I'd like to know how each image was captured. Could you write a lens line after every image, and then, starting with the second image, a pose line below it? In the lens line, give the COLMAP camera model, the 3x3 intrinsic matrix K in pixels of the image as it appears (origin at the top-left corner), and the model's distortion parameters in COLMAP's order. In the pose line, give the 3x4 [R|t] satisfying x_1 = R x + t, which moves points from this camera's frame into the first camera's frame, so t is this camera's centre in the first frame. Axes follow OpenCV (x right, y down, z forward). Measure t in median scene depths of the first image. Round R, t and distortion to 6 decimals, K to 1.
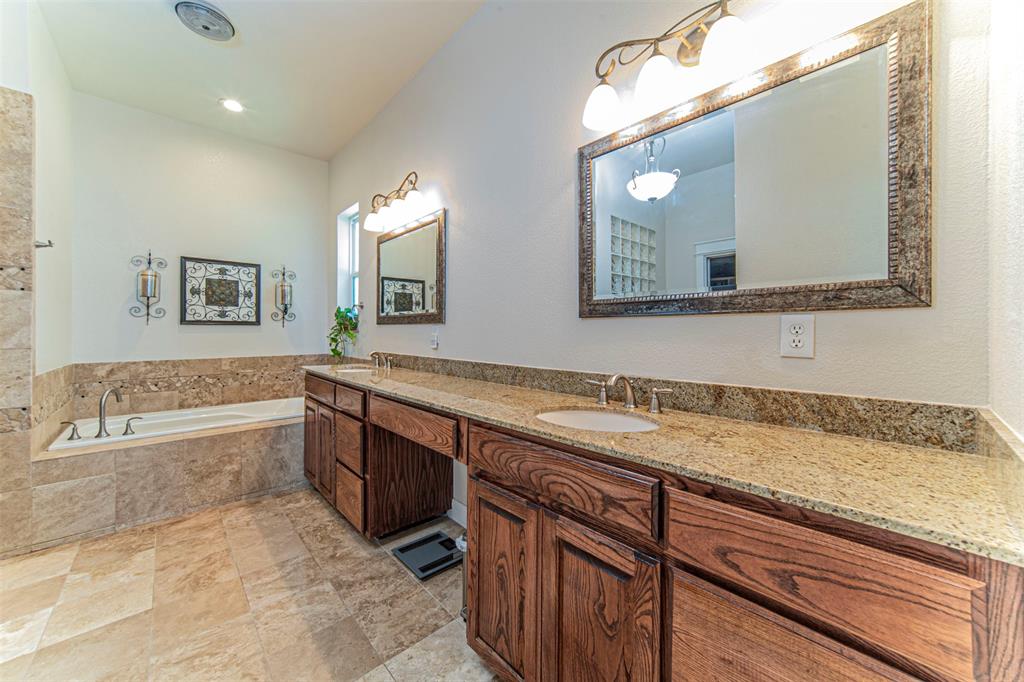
lens RADIAL K [[390.4, 0, 509.0], [0, 390.4, 327.9], [0, 0, 1]] dist [-0.019810, 0.007410]
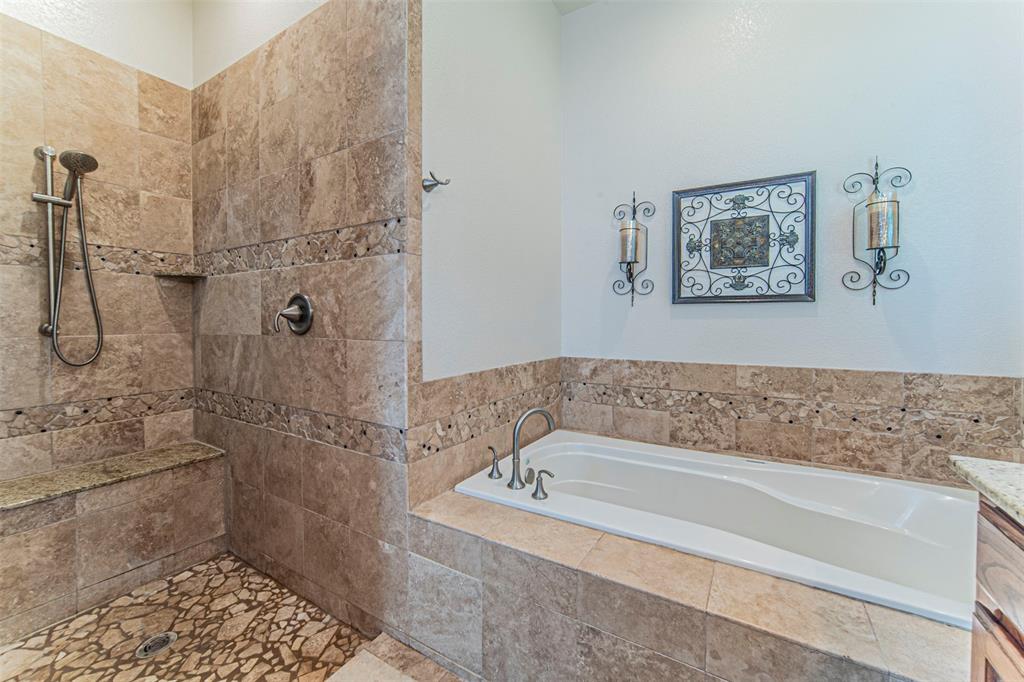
lens RADIAL K [[390.4, 0, 509.0], [0, 390.4, 327.9], [0, 0, 1]] dist [-0.019810, 0.007410]
pose [[0.270689, 0.019251, -0.962474, -0.325248], [0.012287, 0.999649, 0.023451, 0.010700], [0.962588, -0.018174, 0.270357, 0.576758]]
